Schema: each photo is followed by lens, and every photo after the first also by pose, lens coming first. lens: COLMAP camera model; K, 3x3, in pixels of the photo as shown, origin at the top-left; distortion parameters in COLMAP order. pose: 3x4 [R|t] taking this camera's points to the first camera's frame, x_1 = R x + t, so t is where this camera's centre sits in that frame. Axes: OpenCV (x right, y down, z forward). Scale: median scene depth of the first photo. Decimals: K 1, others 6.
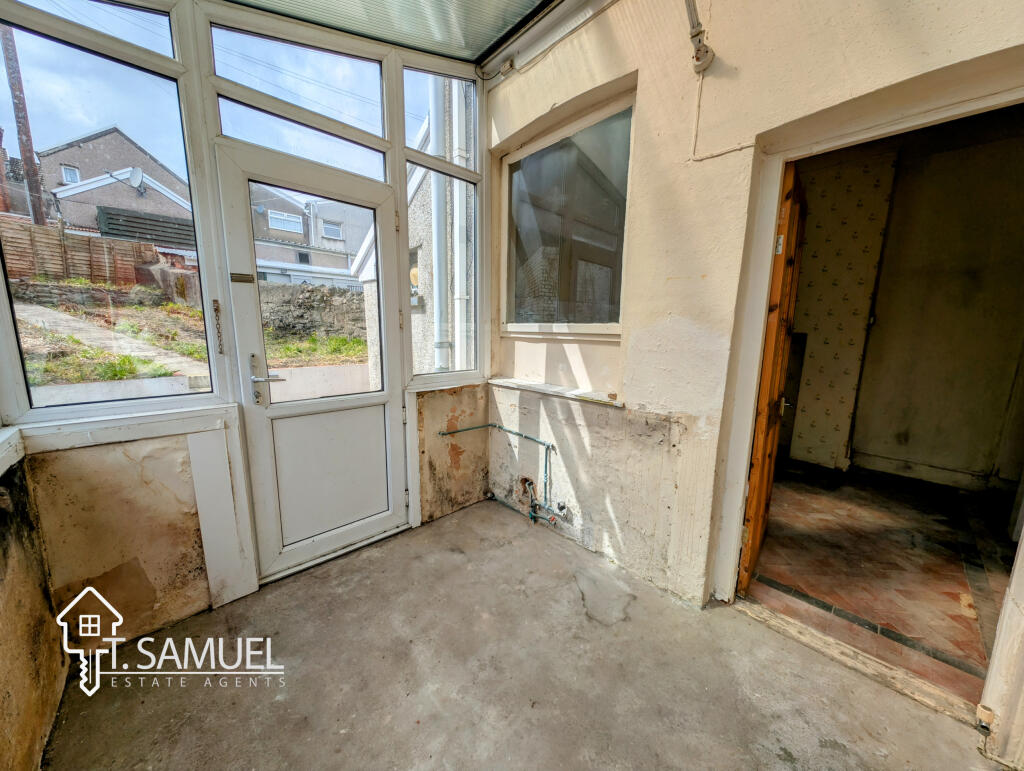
lens RADIAL K [[364.0, 0, 511.1], [0, 364.0, 385.7], [0, 0, 1]] dist [0.011814, -0.004503]
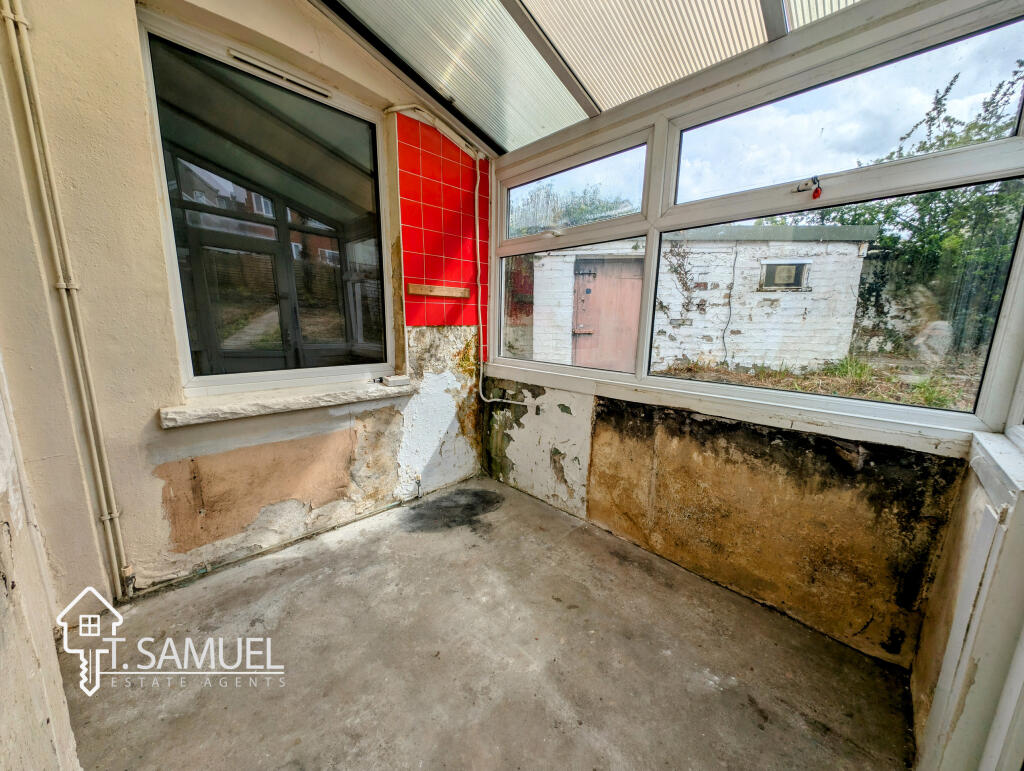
lens RADIAL K [[364.0, 0, 511.1], [0, 364.0, 385.7], [0, 0, 1]] dist [0.011814, -0.004503]
pose [[-0.998703, -0.029817, -0.041282, -0.081498], [-0.041847, 0.942476, 0.331644, -0.232583], [0.029019, 0.332941, -0.942501, 1.598555]]
